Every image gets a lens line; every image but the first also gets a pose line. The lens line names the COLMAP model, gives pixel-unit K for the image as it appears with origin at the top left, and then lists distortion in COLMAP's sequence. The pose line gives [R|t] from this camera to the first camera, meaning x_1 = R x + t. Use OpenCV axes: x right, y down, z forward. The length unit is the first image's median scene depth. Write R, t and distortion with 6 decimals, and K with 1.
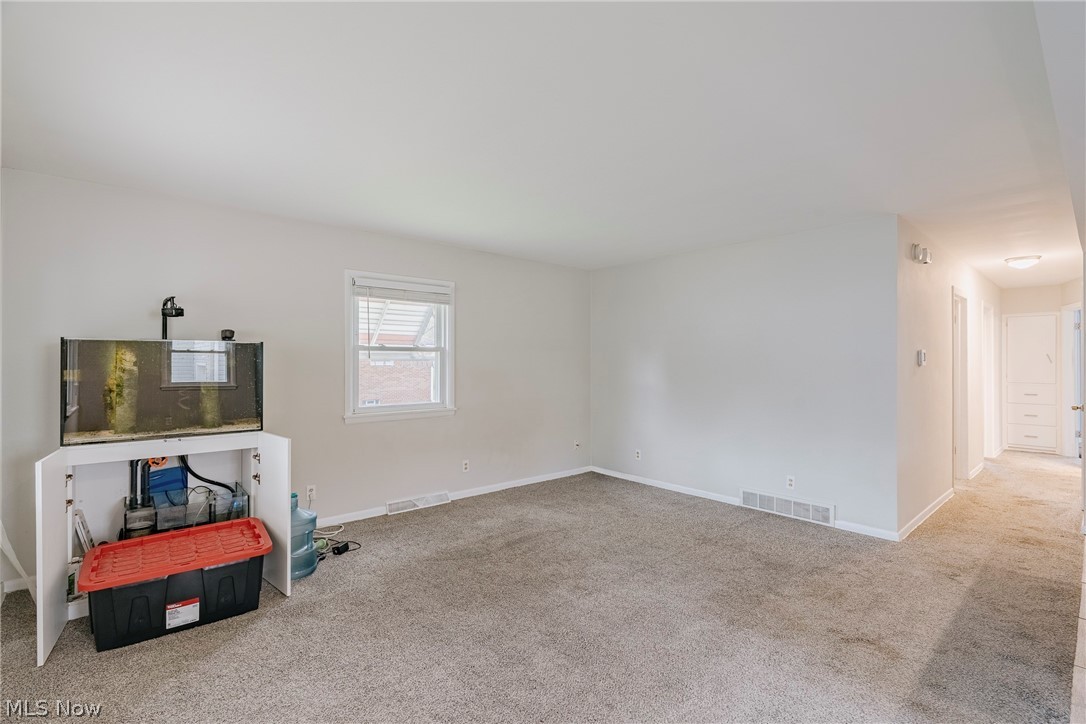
lens RADIAL K [[501.0, 0, 543.0], [0, 501.0, 362.0], [0, 0, 1]] dist [-0.004068, 0.000502]
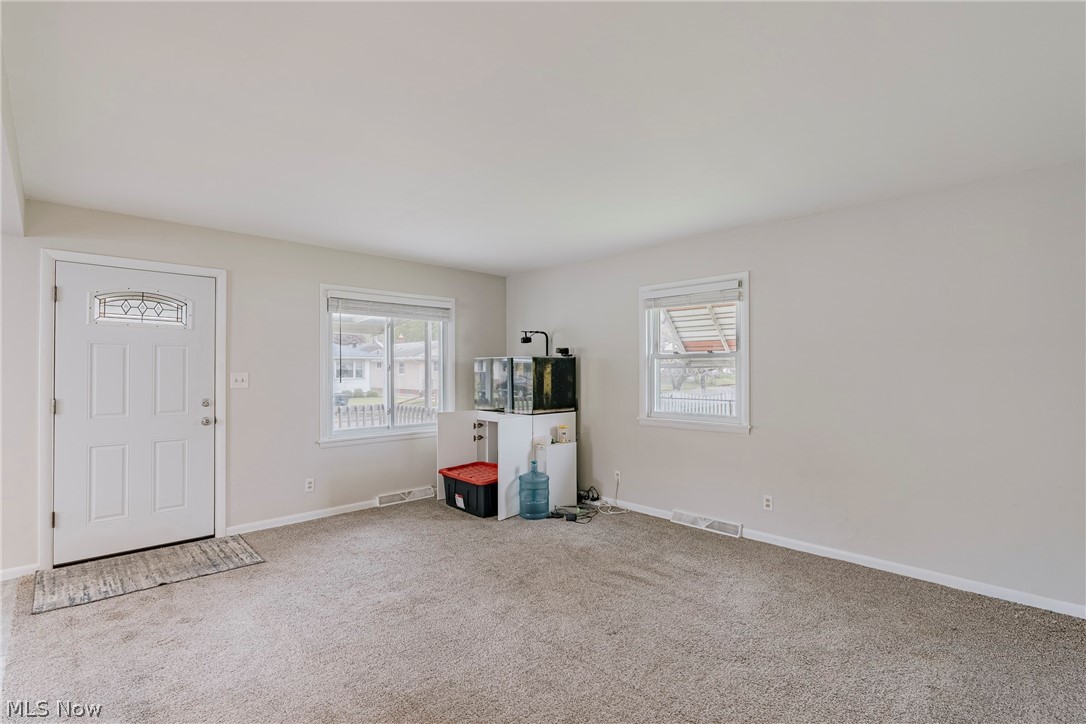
lens RADIAL K [[513.8, 0, 543.0], [0, 513.8, 362.0], [0, 0, 1]] dist [-0.001313, -0.000421]
pose [[0.044426, -0.011390, -0.998948, 0.999610], [0.002329, 0.999933, -0.011298, -0.006139], [0.999010, -0.001824, 0.044450, 0.968770]]
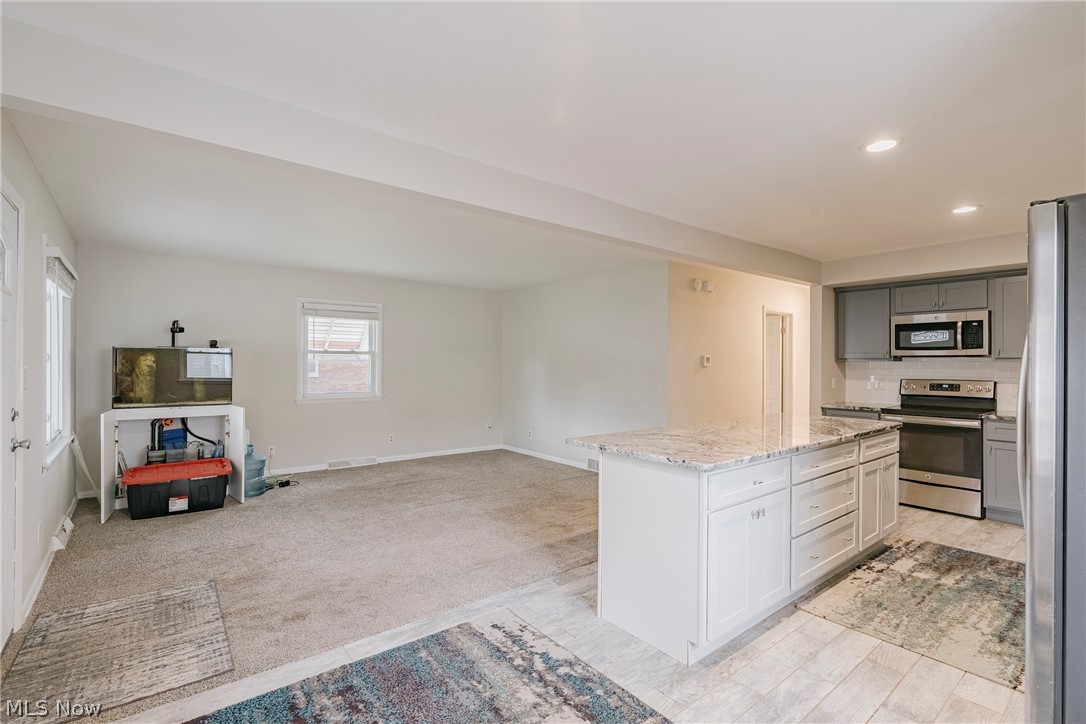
lens RADIAL K [[513.8, 0, 543.0], [0, 513.8, 362.0], [0, 0, 1]] dist [-0.001313, -0.000421]
pose [[0.998846, 0.005705, -0.047694, 0.508216], [-0.005775, 0.999982, -0.001328, -0.001235], [0.047685, 0.001602, 0.998861, -0.587492]]
